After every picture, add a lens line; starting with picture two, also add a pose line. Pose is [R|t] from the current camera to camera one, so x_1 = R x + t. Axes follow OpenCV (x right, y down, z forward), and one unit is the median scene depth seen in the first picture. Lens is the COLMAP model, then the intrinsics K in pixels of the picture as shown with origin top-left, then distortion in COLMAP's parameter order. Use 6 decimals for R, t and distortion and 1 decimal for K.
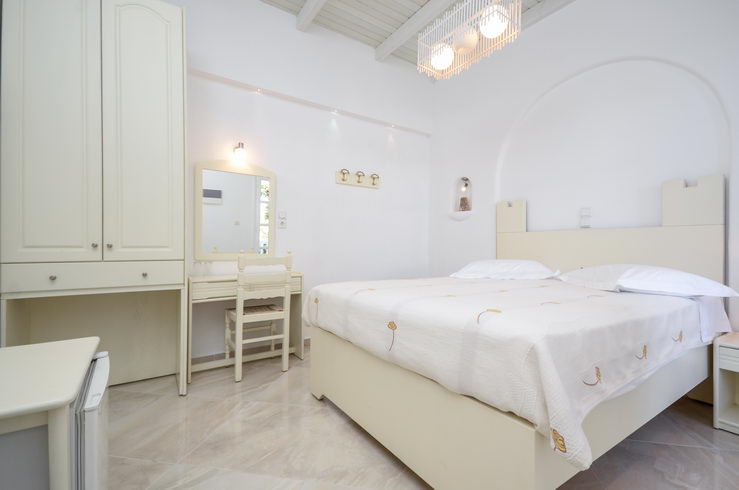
lens RADIAL K [[333.8, 0, 367.7], [0, 333.8, 245.0], [0, 0, 1]] dist [0.004209, 0.000272]
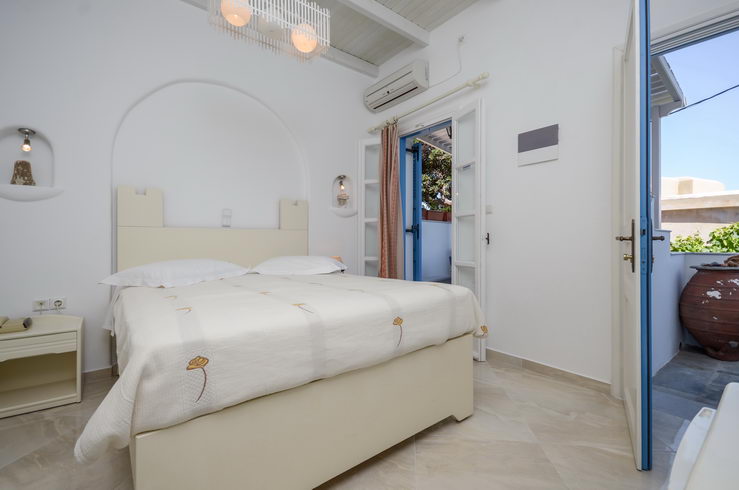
lens RADIAL K [[325.2, 0, 369.4], [0, 325.2, 243.7], [0, 0, 1]] dist [0.011450, -0.001752]
pose [[-0.082247, -0.008319, 0.996577, -0.666255], [-0.002806, 0.999963, 0.008116, -0.006060], [-0.996608, -0.002129, -0.082267, 0.839630]]
